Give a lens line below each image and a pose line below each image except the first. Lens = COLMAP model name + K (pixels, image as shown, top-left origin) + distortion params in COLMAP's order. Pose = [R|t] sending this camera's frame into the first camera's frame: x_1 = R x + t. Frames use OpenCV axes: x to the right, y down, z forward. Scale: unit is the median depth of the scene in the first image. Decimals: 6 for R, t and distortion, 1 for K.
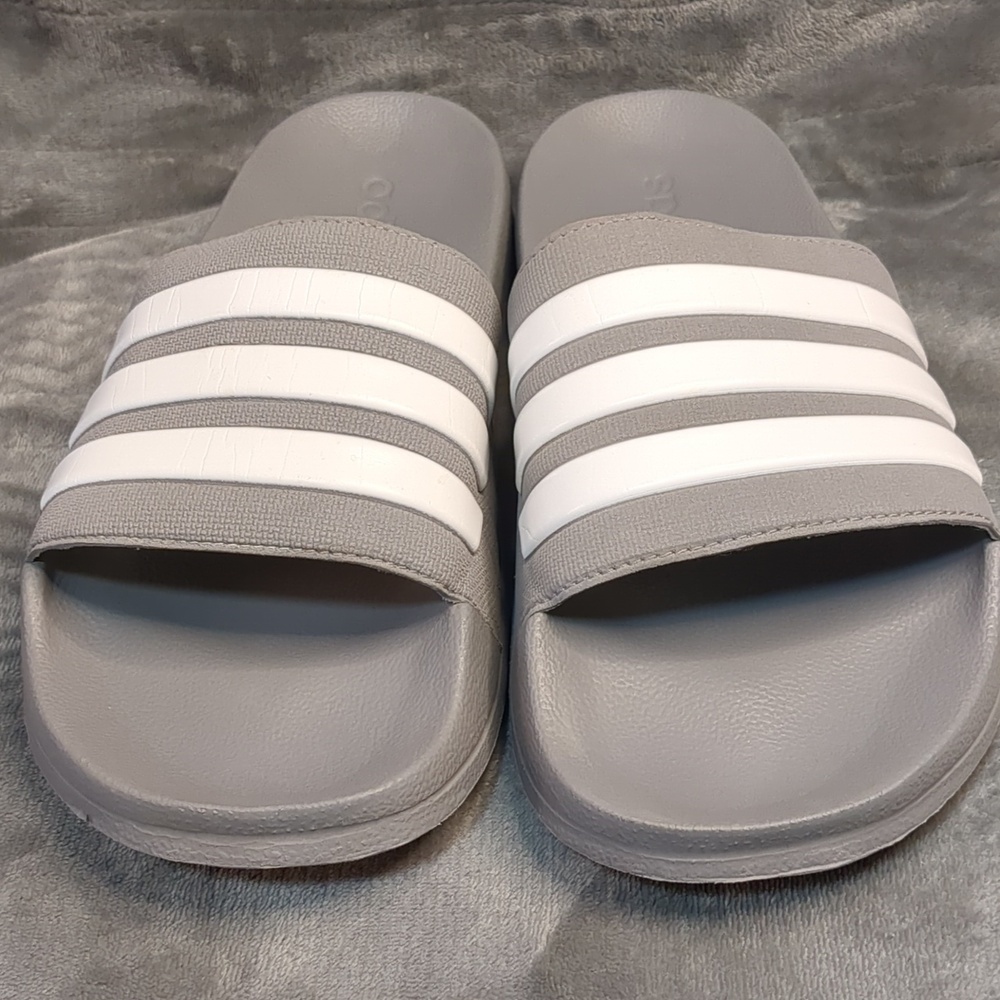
lens RADIAL K [[1934.9, 0, 493.1], [0, 1934.9, 503.4], [0, 0, 1]] dist [0.079180, 0.000000]
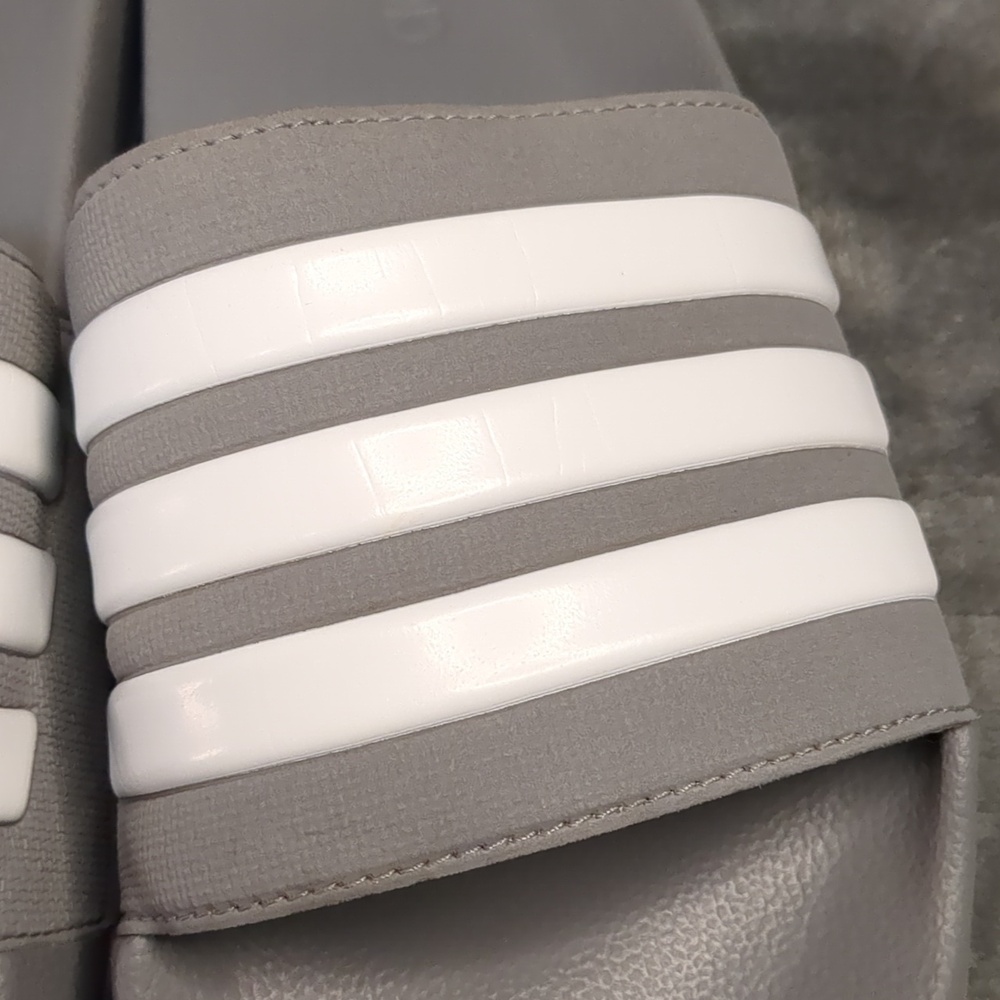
lens RADIAL K [[1934.9, 0, 501.8], [0, 1934.9, 501.5], [0, 0, 1]] dist [0.079180, 0.000000]
pose [[0.995968, -0.070794, 0.055097, 0.102879], [0.048308, 0.940781, 0.335555, -0.234943], [-0.075590, -0.331540, 0.940408, 0.514419]]
